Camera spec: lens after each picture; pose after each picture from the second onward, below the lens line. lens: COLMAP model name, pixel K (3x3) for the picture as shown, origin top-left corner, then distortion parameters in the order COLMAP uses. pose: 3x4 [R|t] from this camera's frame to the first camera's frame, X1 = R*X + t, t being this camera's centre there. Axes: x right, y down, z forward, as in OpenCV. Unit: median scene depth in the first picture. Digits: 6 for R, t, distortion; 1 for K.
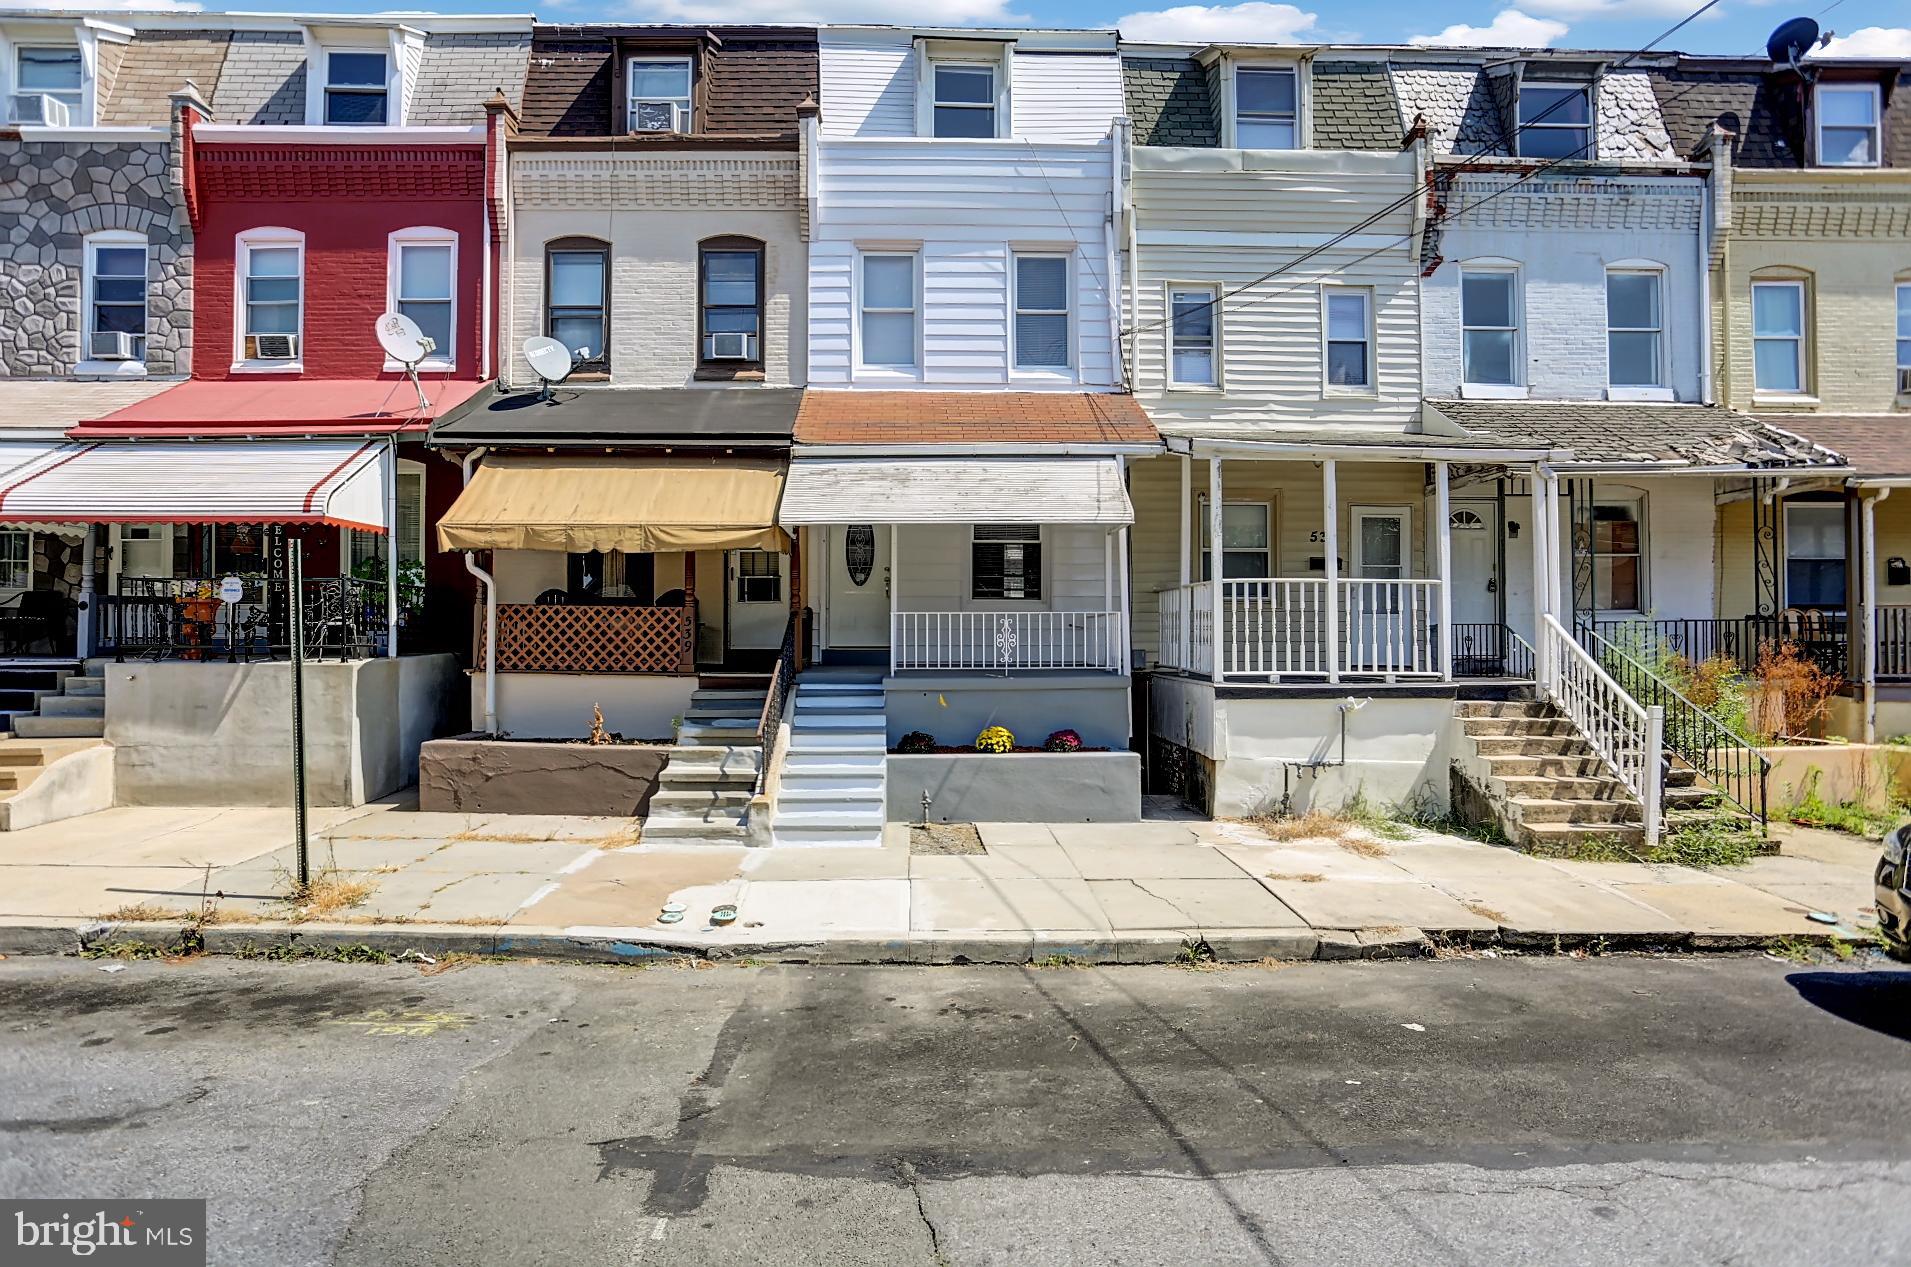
lens RADIAL K [[1119.7, 0, 955.5], [0, 1119.7, 633.5], [0, 0, 1]] dist [-0.000912, -0.000065]
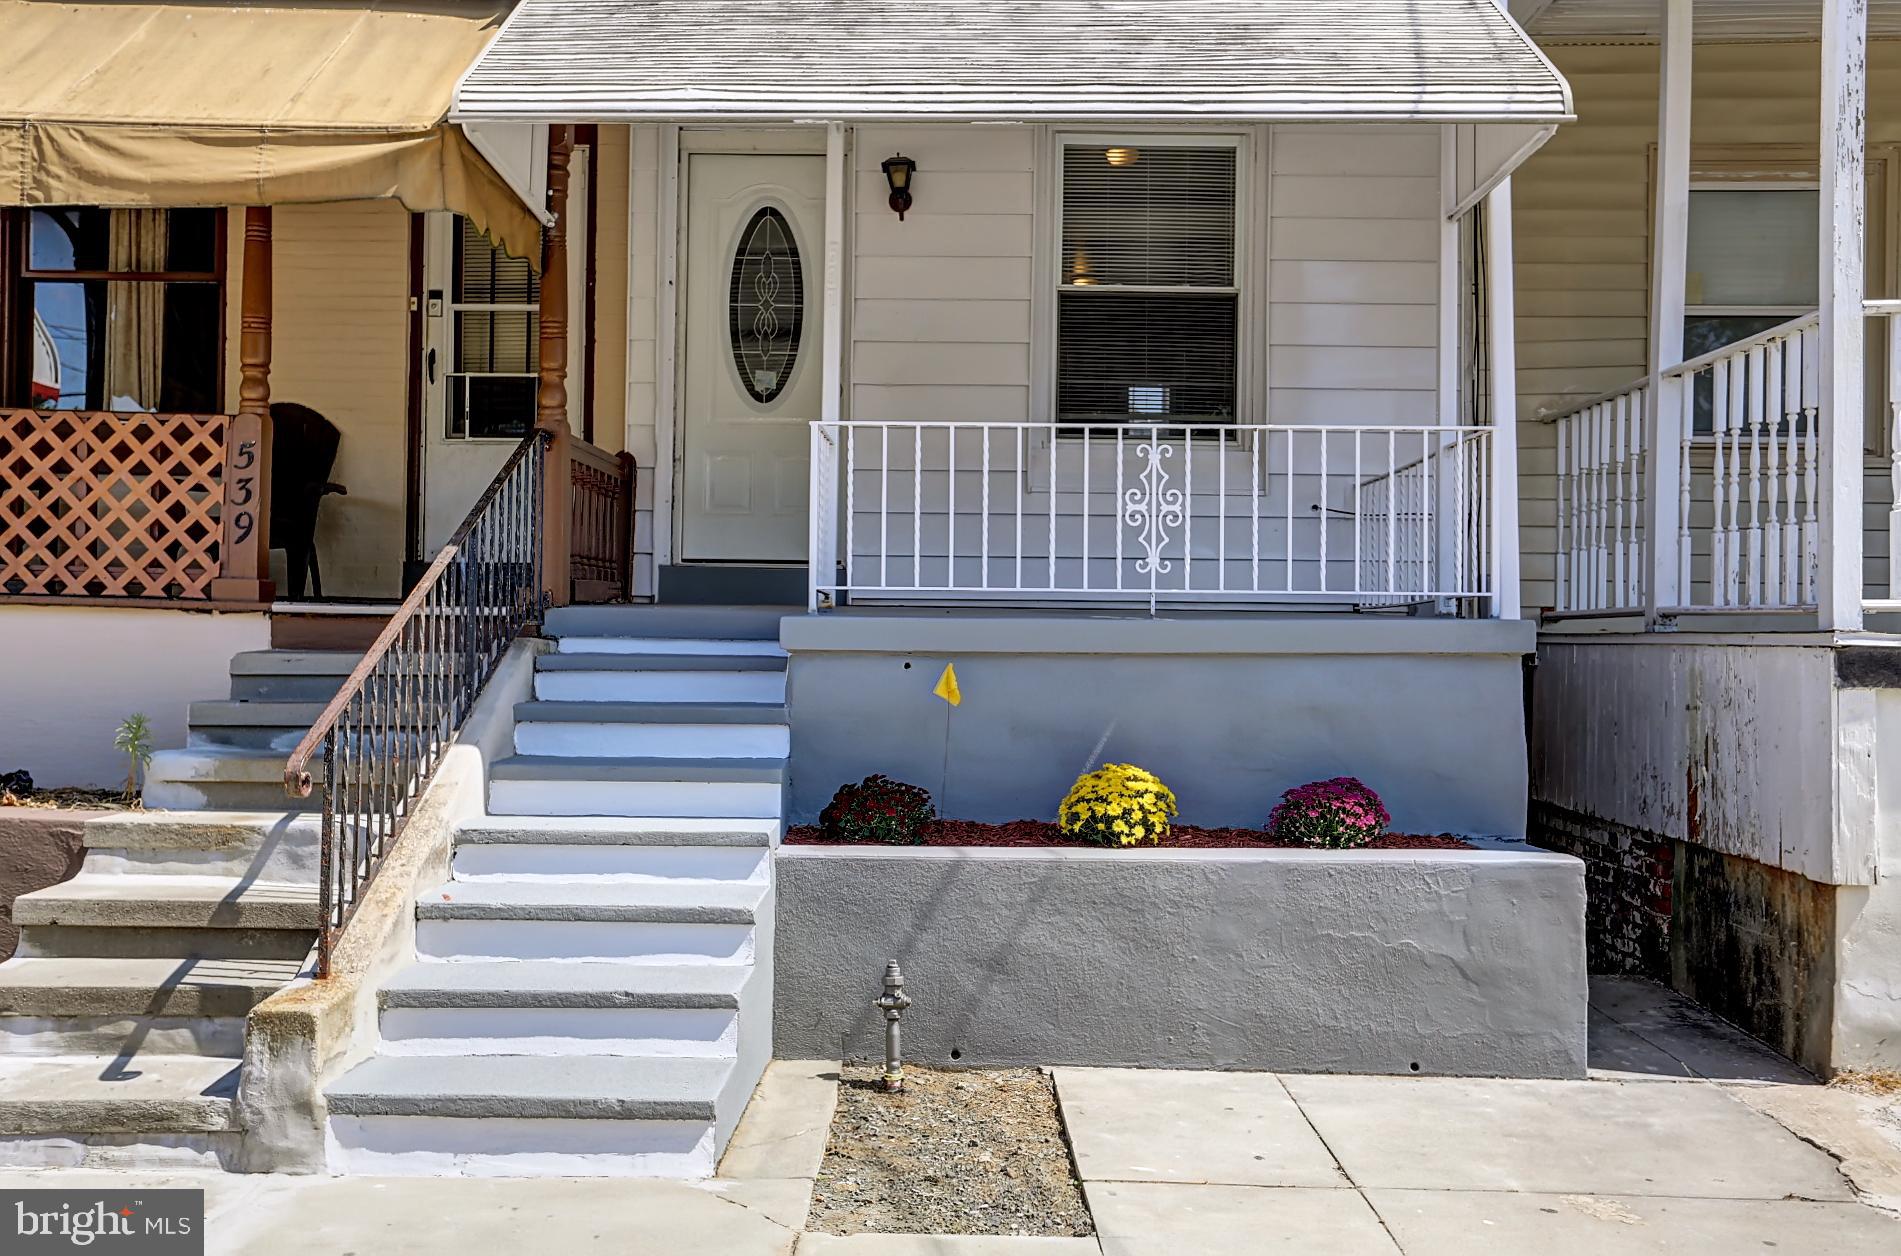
lens RADIAL K [[1756.8, 0, 950.5], [0, 1756.8, 628.0], [0, 0, 1]] dist [0.063473, 0.004798]
pose [[0.998644, 0.011533, -0.050758, 0.012317], [-0.012053, 0.999878, -0.009935, 0.049393], [0.050637, 0.010533, 0.998662, 0.488092]]
